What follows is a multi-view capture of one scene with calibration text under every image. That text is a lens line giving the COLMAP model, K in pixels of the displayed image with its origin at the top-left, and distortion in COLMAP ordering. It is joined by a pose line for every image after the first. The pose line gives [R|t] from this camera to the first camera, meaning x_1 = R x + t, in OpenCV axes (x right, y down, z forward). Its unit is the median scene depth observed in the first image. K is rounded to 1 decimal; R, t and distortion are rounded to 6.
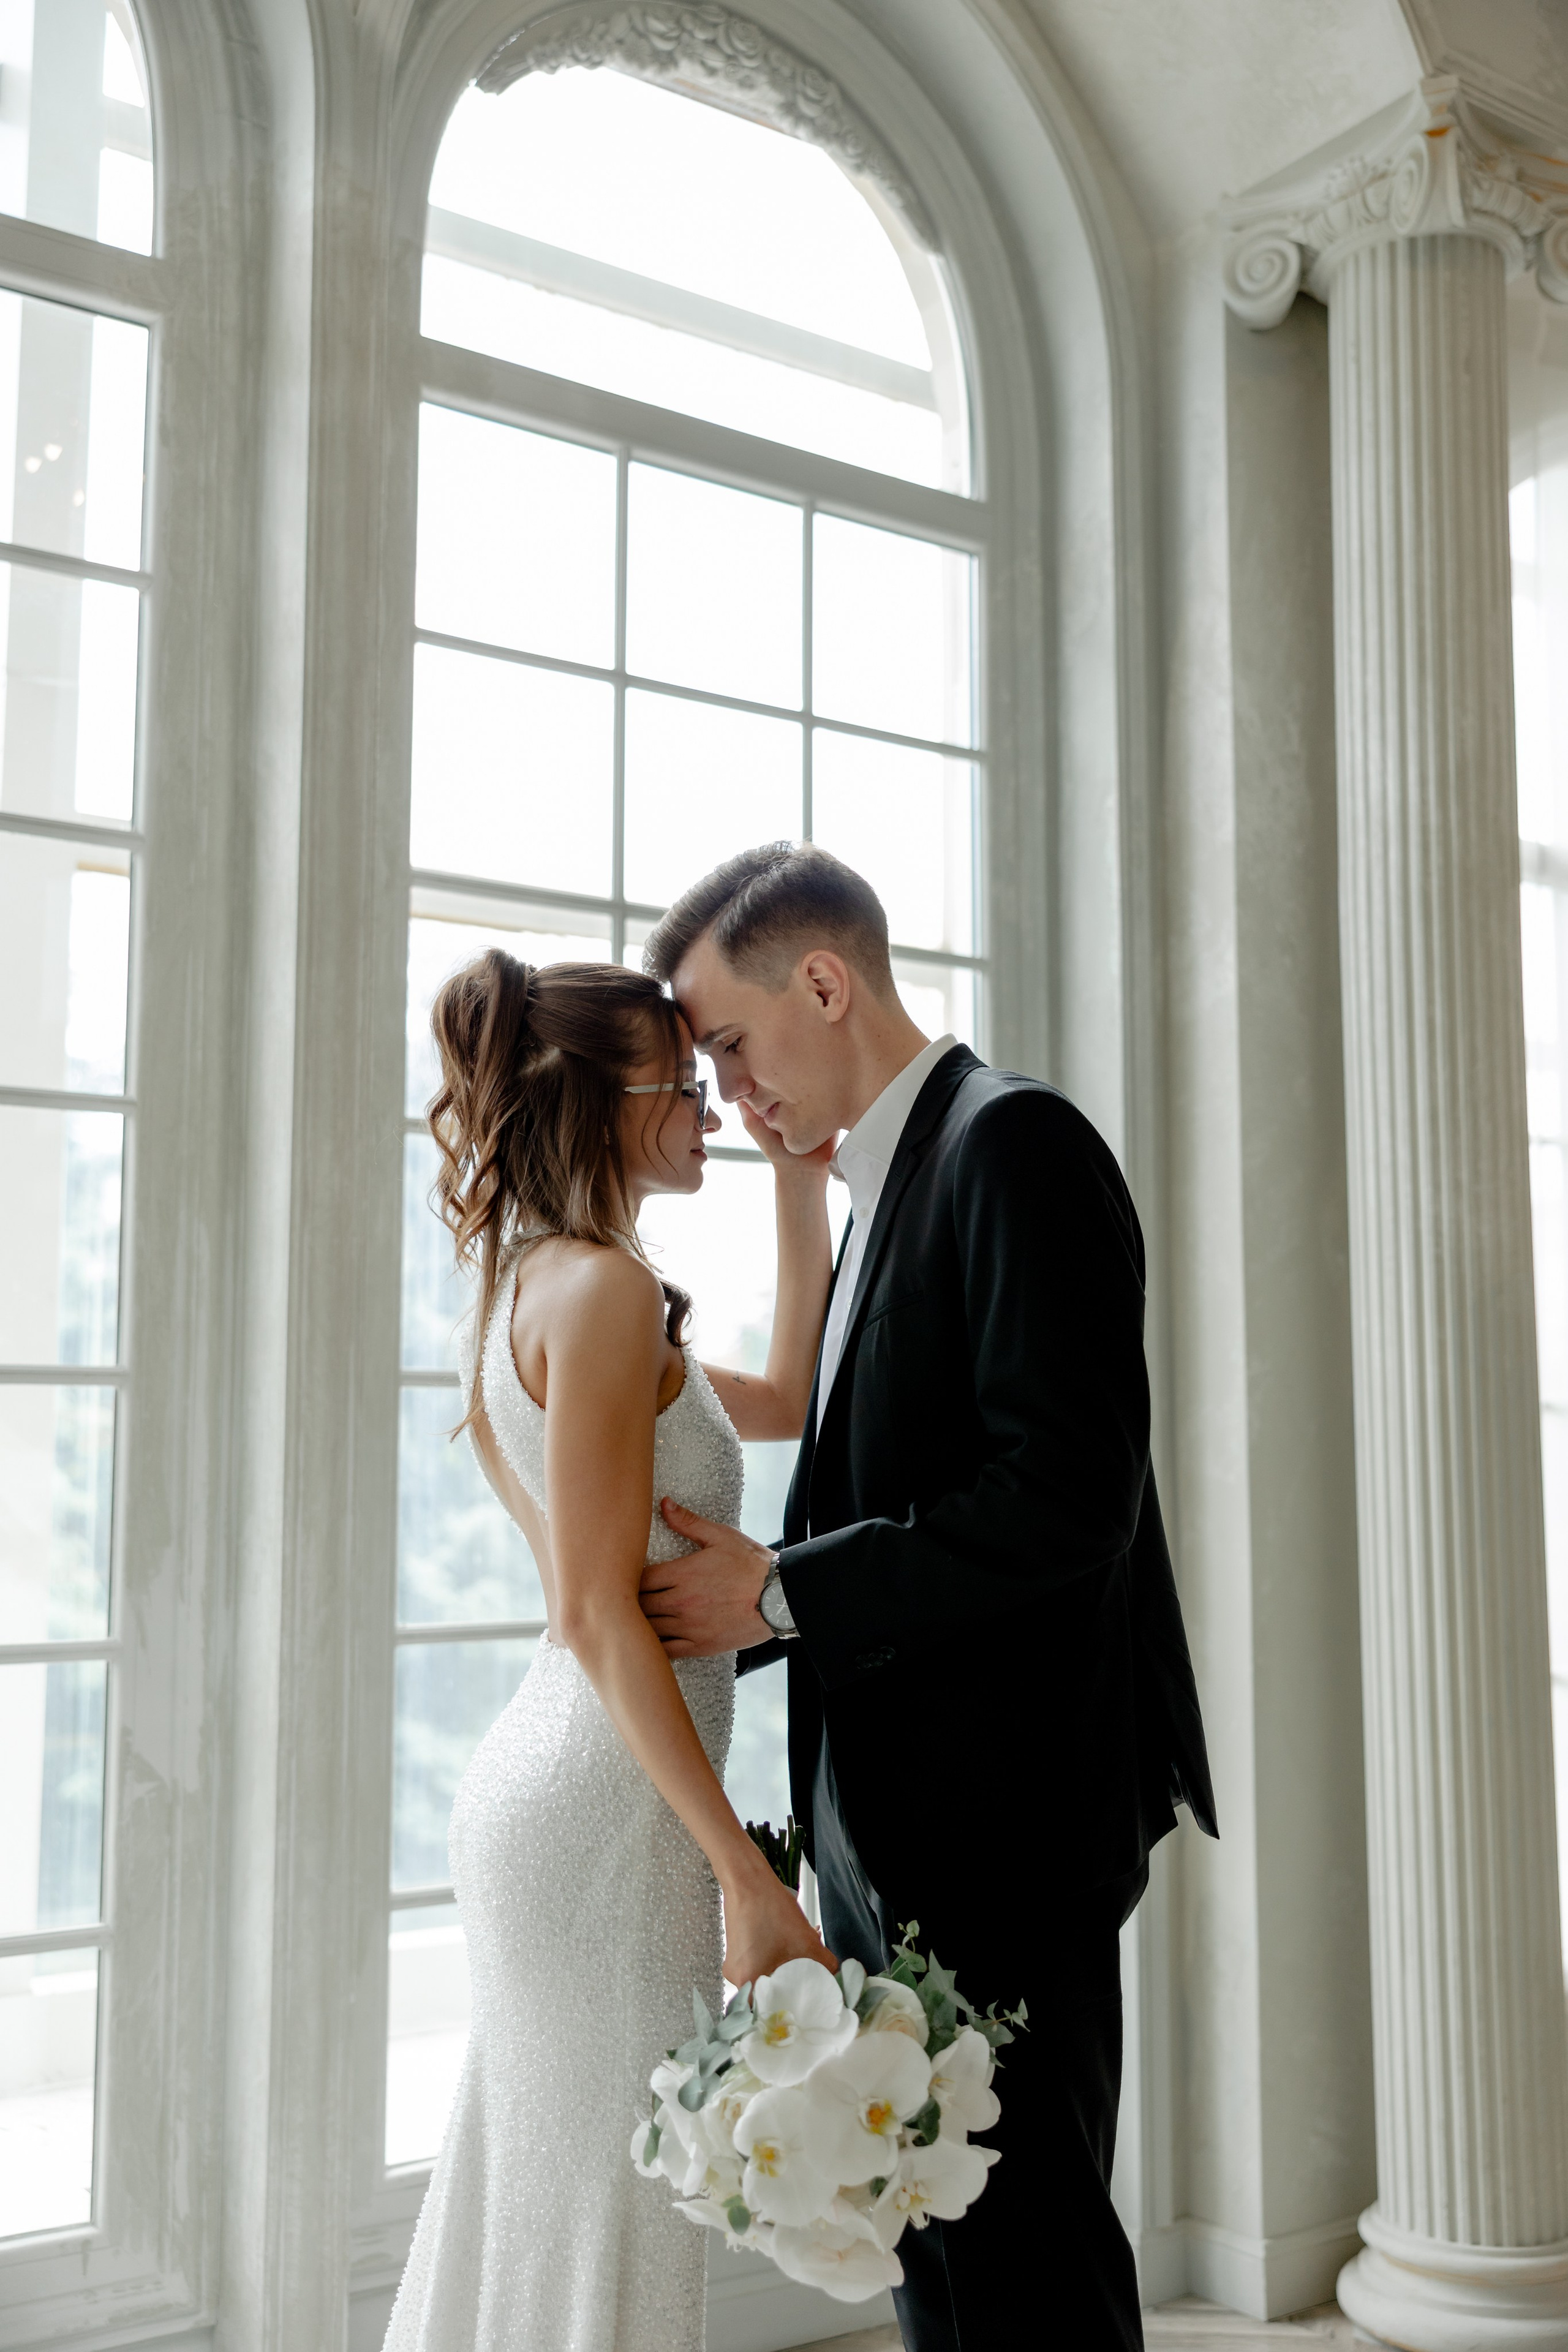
lens RADIAL K [[2367.5, 0, 802.5], [0, 2367.5, 1218.7], [0, 0, 1]] dist [0.008641, 0.000000]
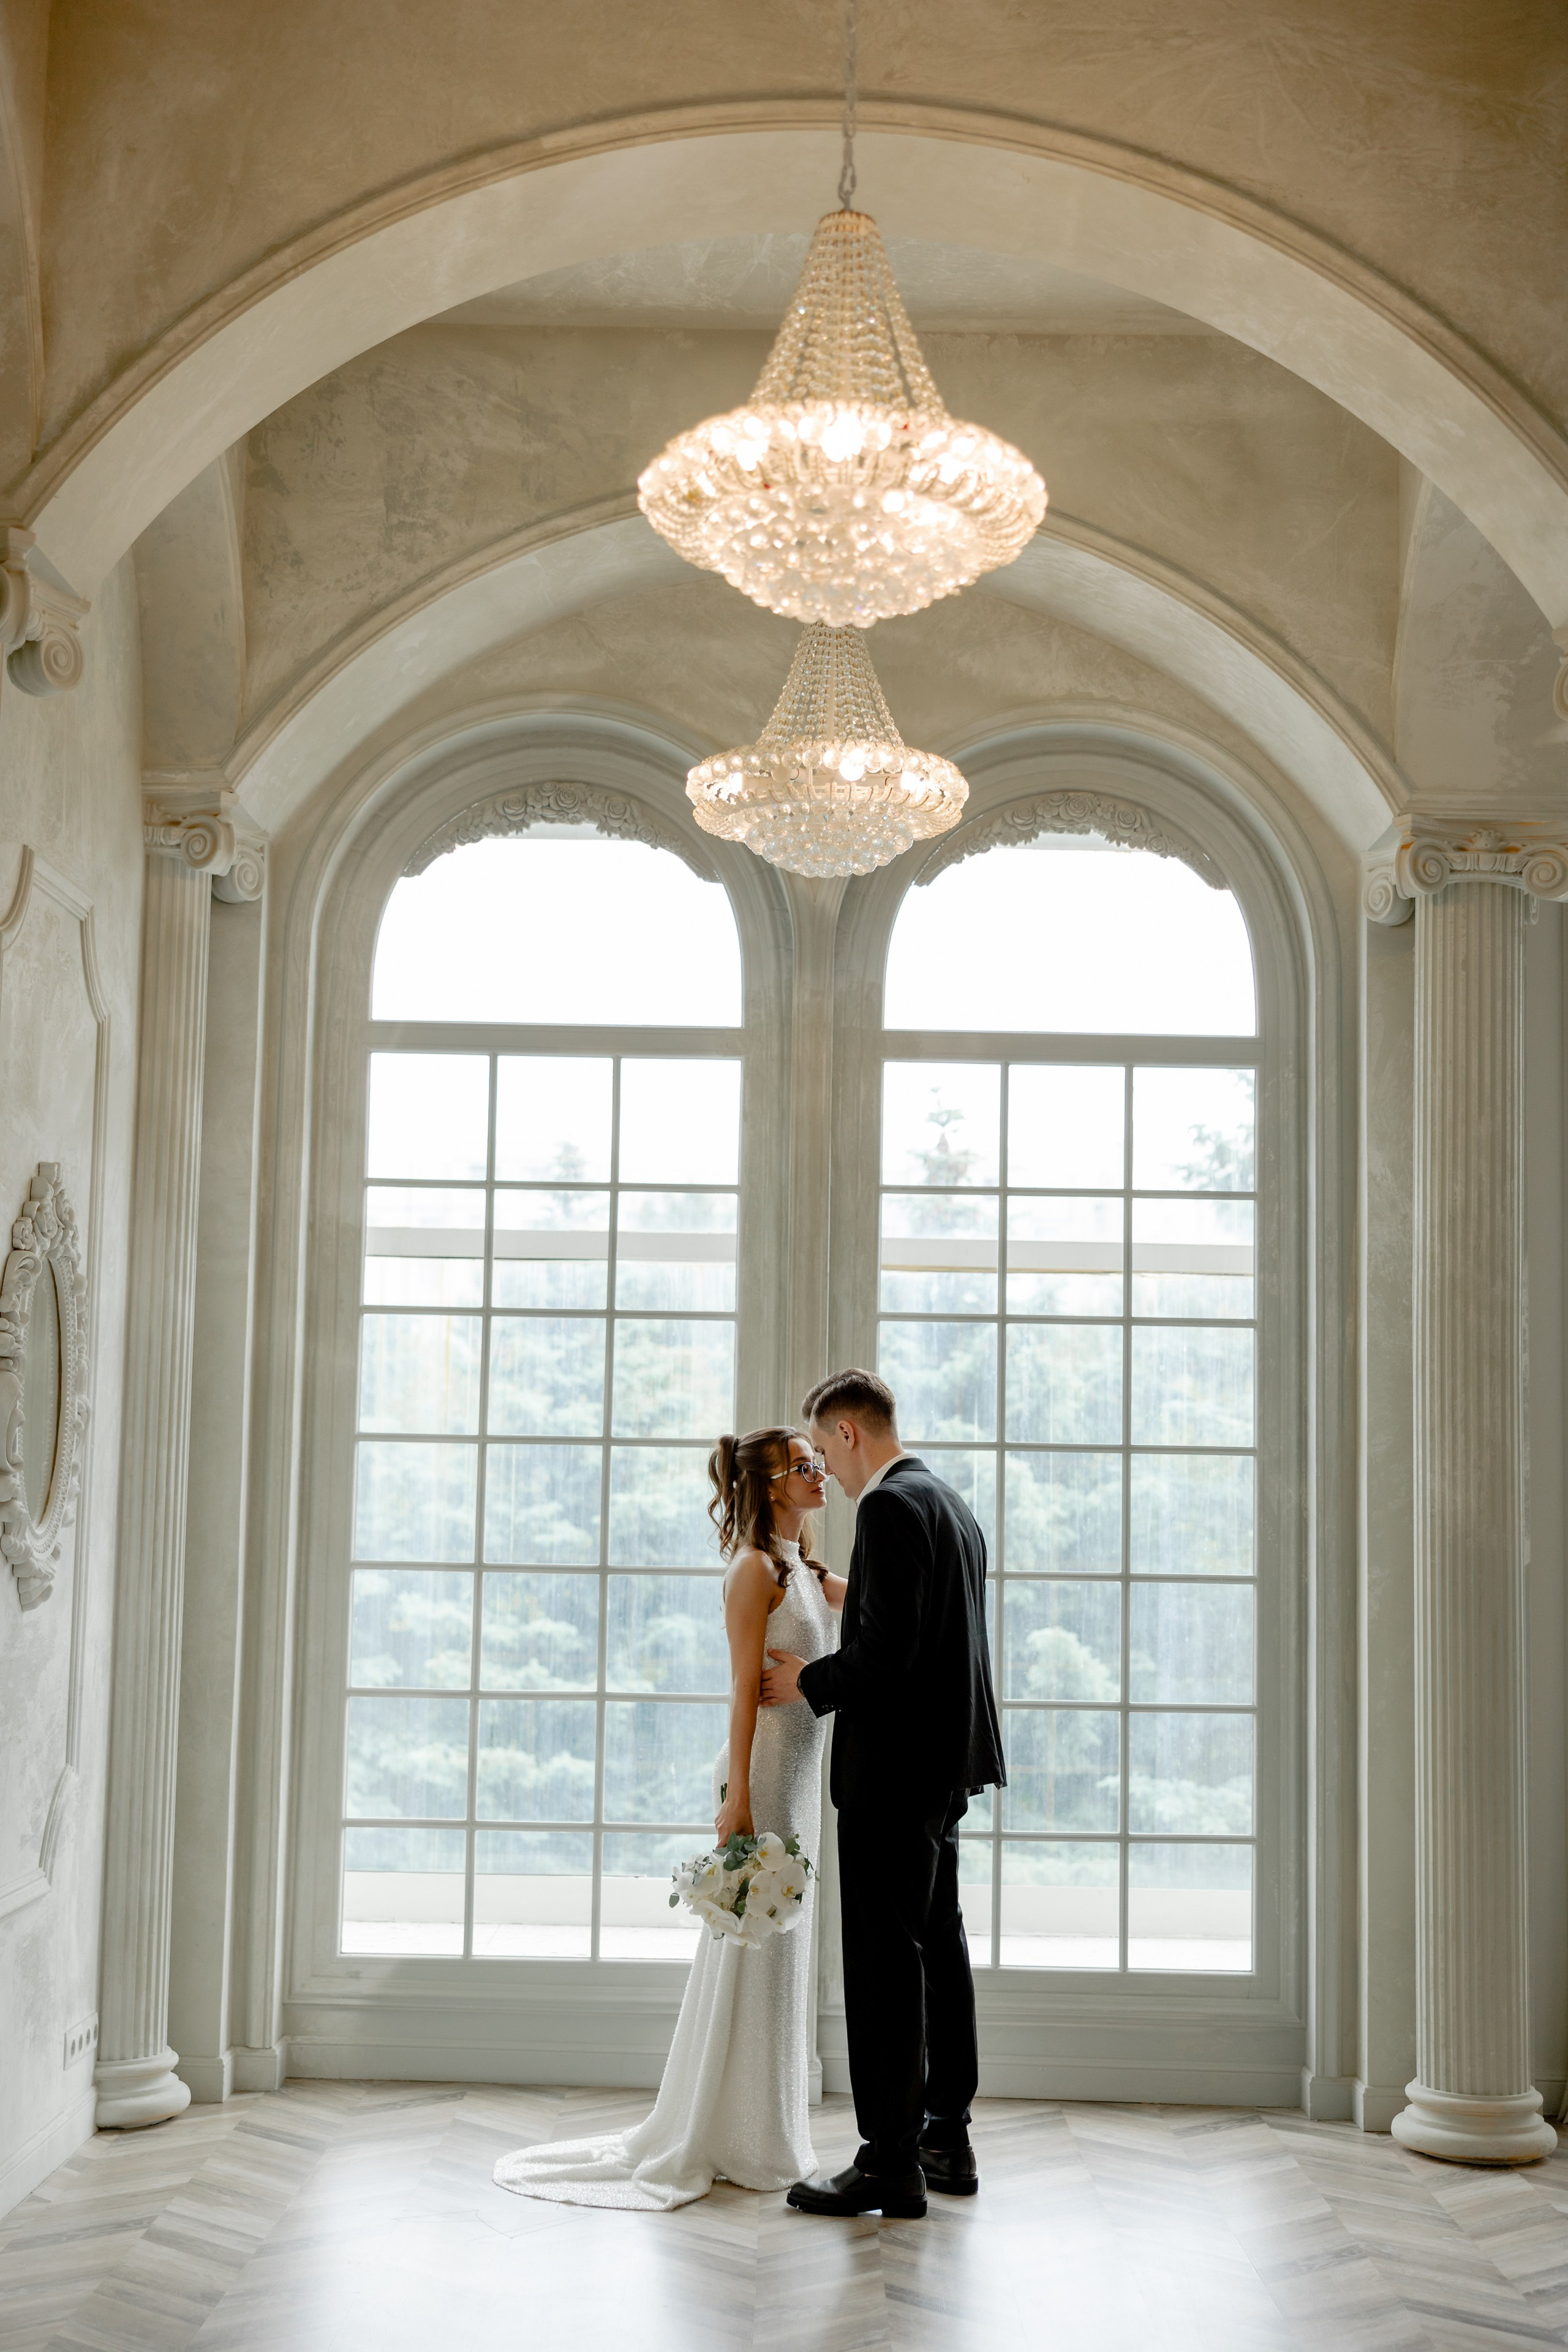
lens RADIAL K [[3028.2, 0, 776.8], [0, 3028.2, 1170.4], [0, 0, 1]] dist [0.011097, 0.000000]
pose [[0.820747, -0.050986, -0.569012, 1.132967], [0.037469, 0.998669, -0.035440, -0.170671], [0.570061, 0.007767, 0.821565, -1.040451]]
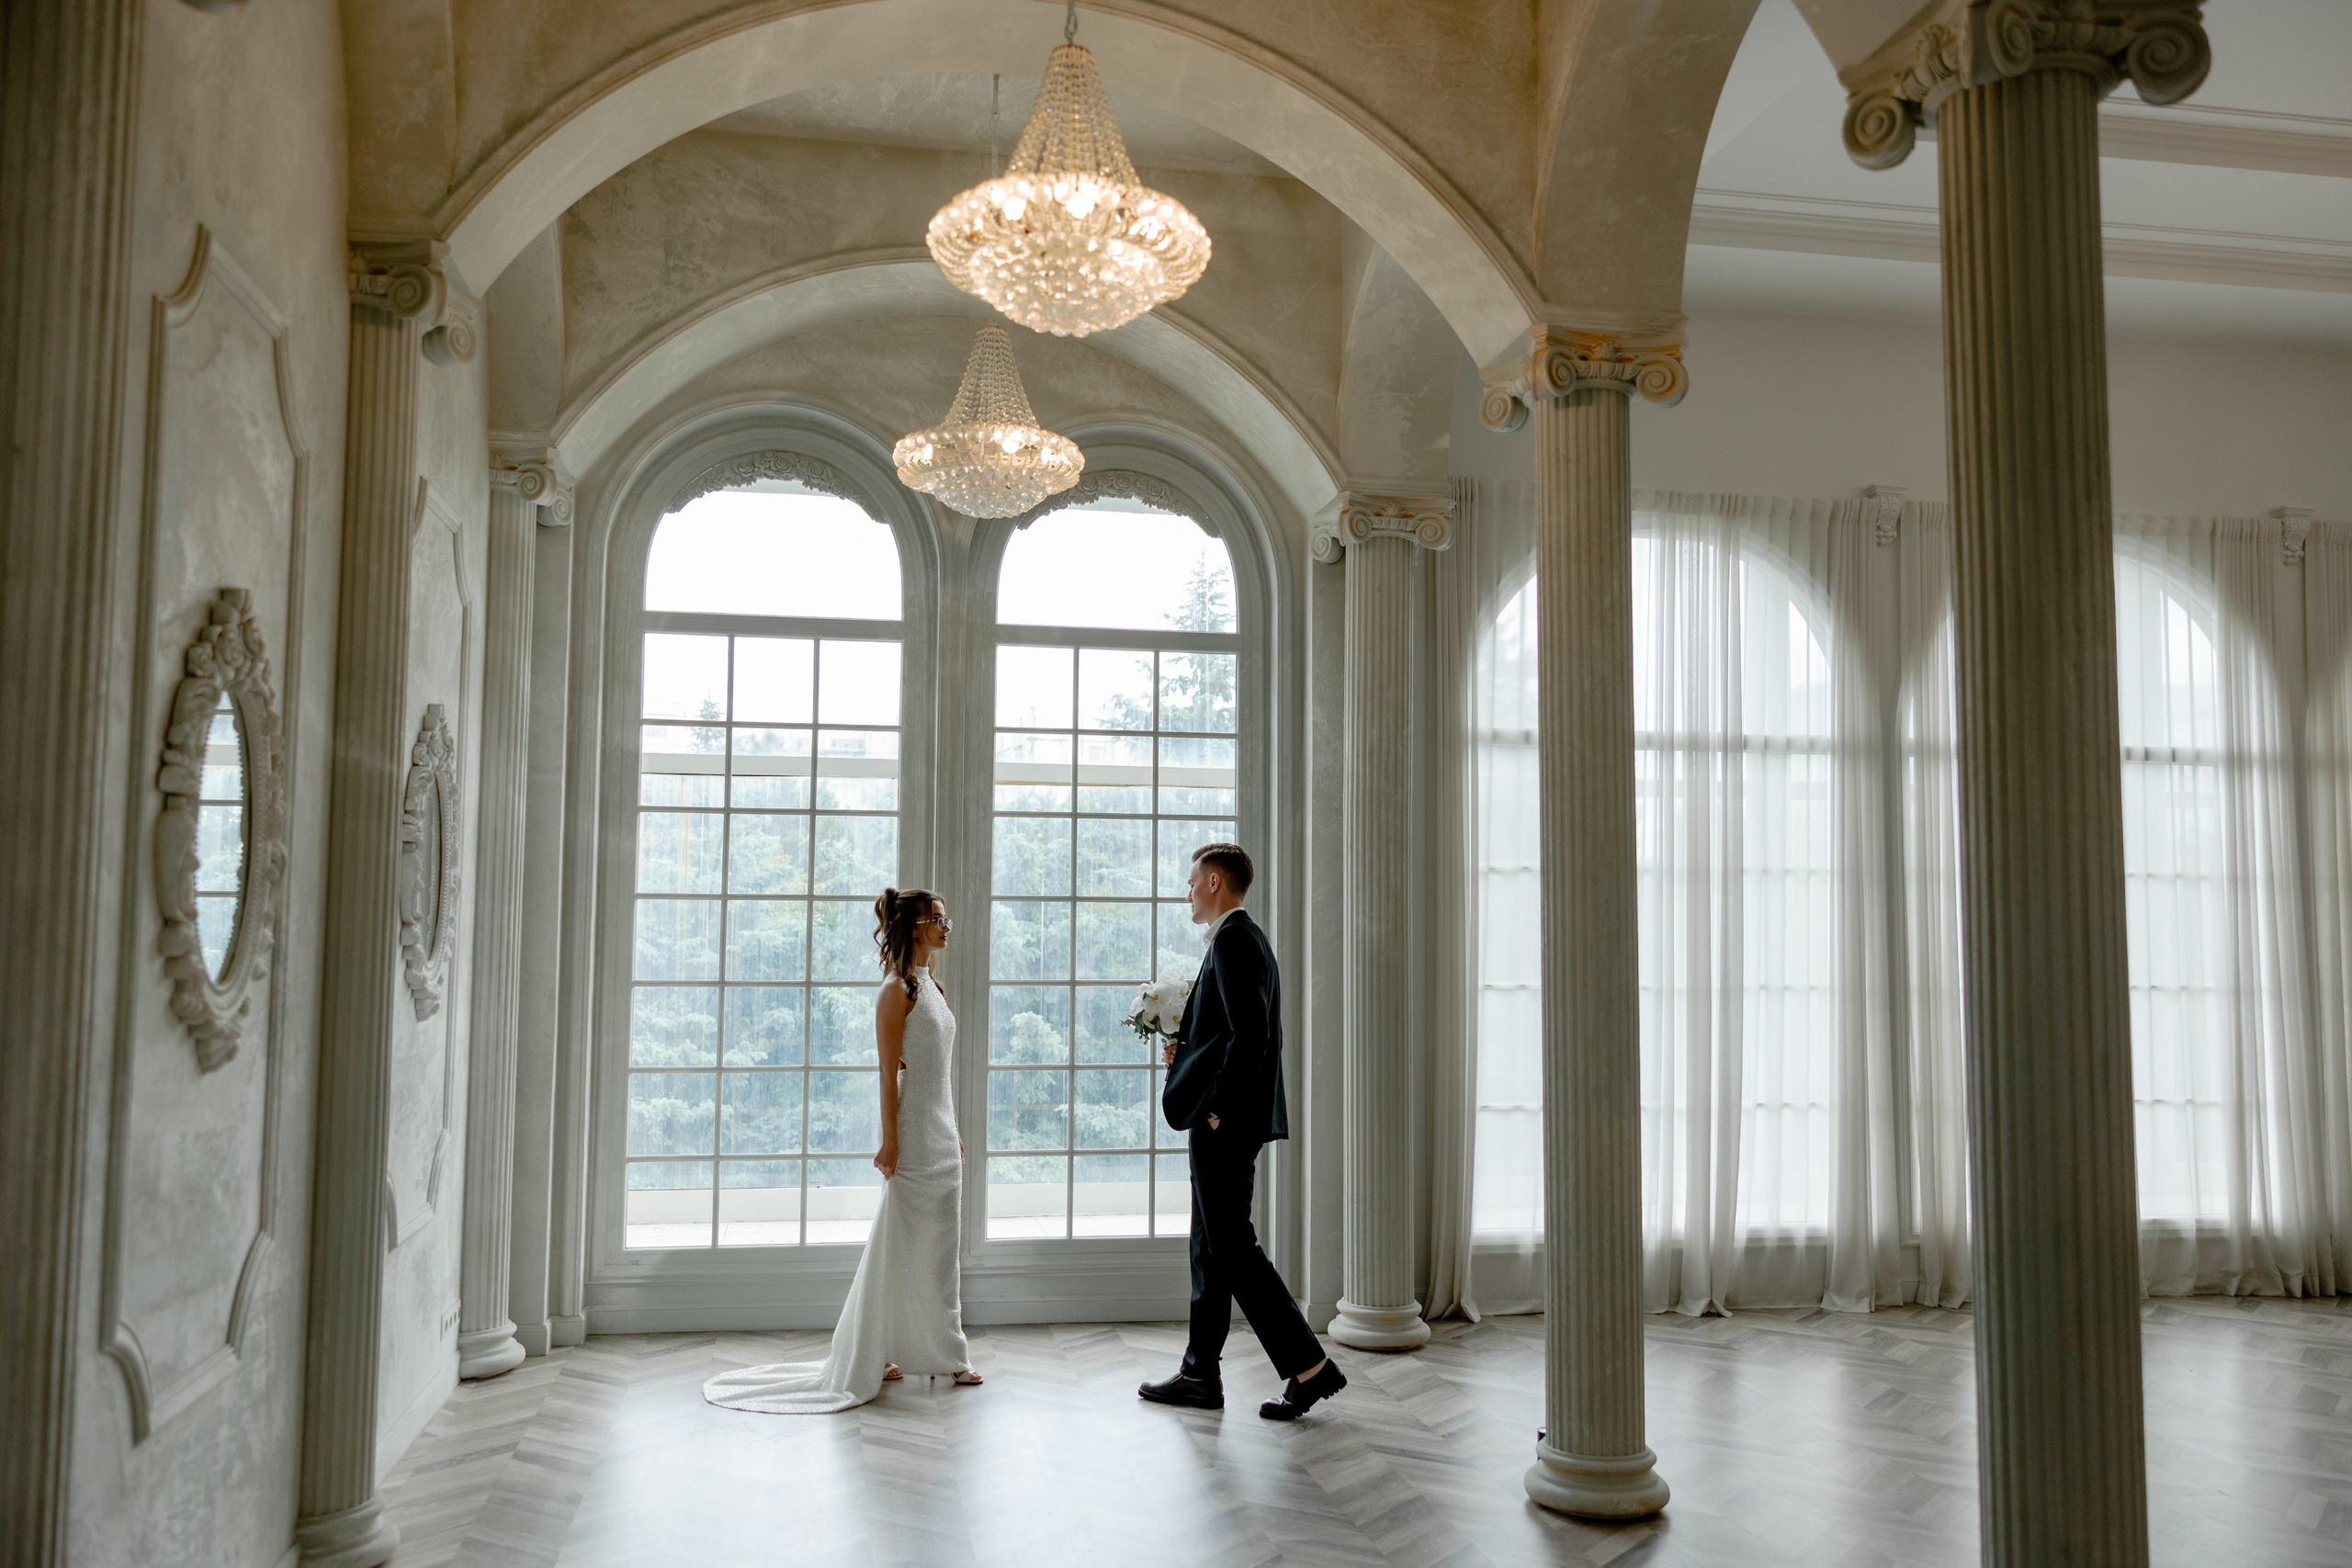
lens RADIAL K [[1887.2, 0, 1180.7], [0, 1887.2, 774.1], [0, 0, 1]] dist [0.010222, 0.003222]
pose [[0.915522, -0.032243, -0.400973, 0.943984], [0.034120, 0.999415, -0.002458, -0.171637], [0.400818, -0.011431, 0.916087, -1.004385]]
